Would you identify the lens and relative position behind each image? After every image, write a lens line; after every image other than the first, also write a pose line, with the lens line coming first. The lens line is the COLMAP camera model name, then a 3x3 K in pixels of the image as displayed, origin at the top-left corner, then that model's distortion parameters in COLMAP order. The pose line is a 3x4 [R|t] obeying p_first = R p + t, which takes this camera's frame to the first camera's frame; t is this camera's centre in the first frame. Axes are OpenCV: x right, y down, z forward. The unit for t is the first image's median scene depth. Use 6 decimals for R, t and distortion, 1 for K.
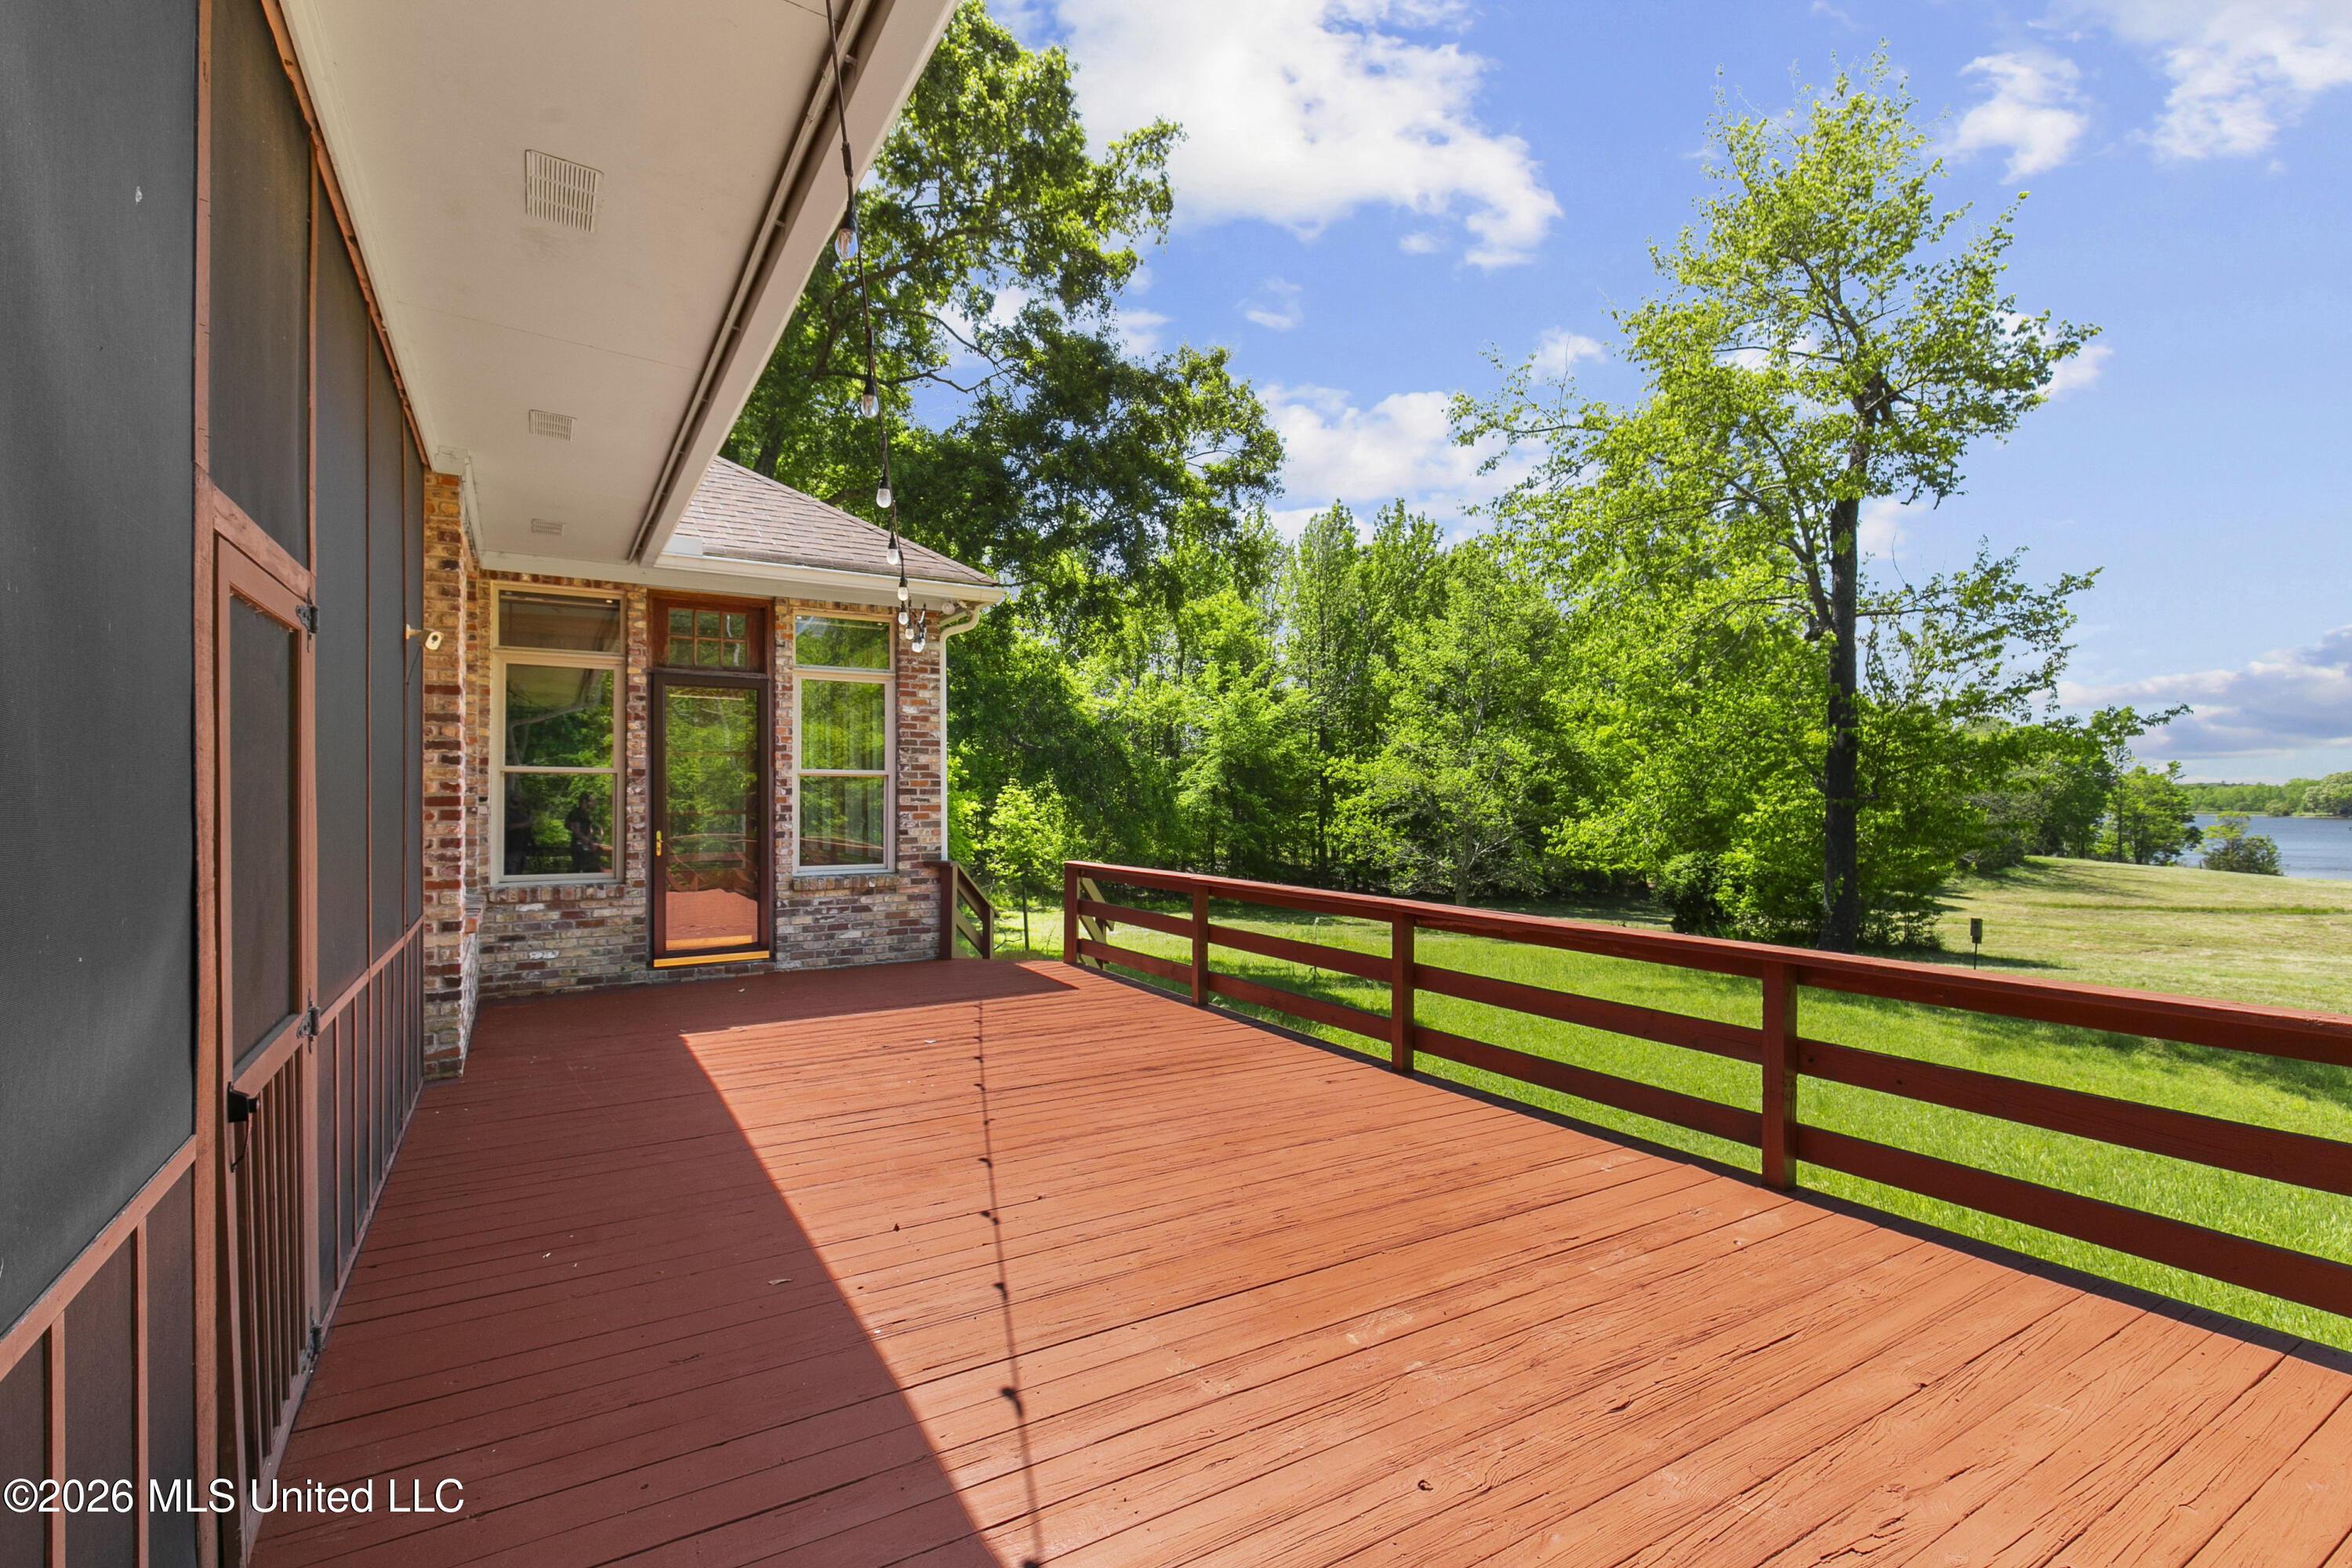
lens RADIAL K [[1070.2, 0, 1160.2], [0, 1070.2, 781.5], [0, 0, 1]] dist [0.009551, -0.005108]
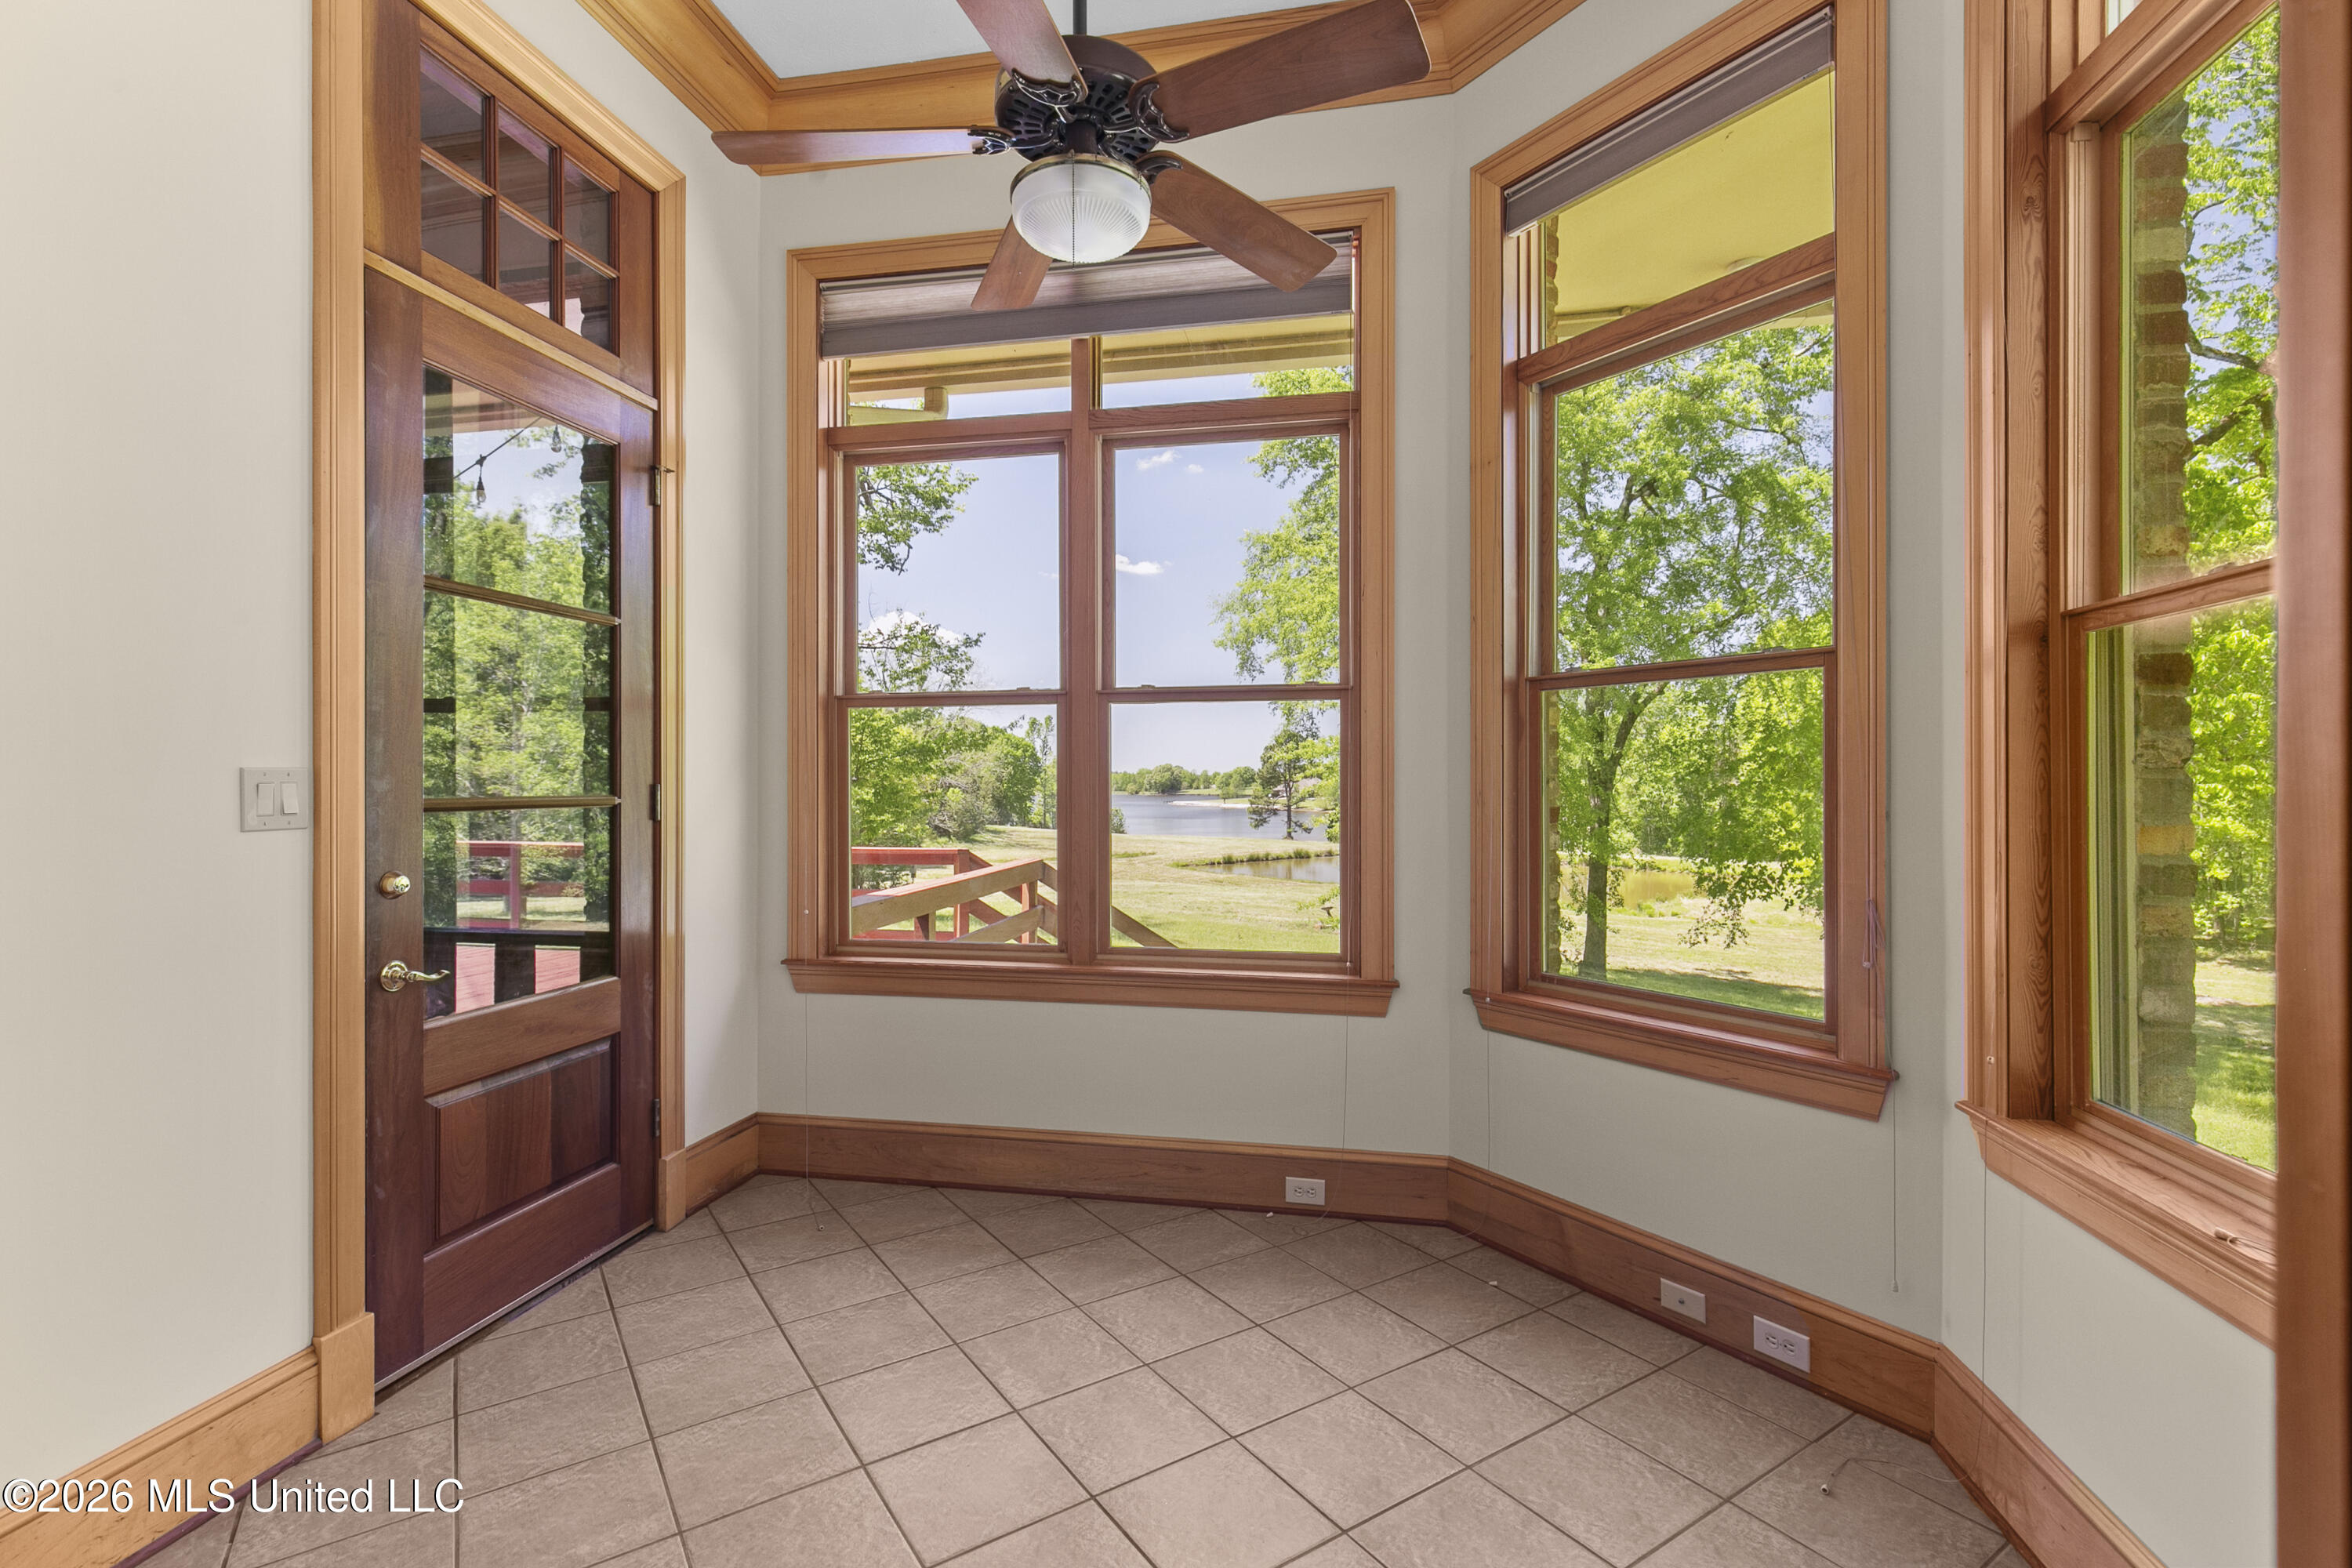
lens RADIAL K [[1064.1, 0, 1177.0], [0, 1064.1, 767.6], [0, 0, 1]] dist [0.006310, -0.001361]
pose [[0.664751, 0.010495, 0.746991, -0.044380], [-0.012090, 0.999922, -0.003290, -0.000885], [-0.746967, -0.006844, 0.664826, -0.115943]]
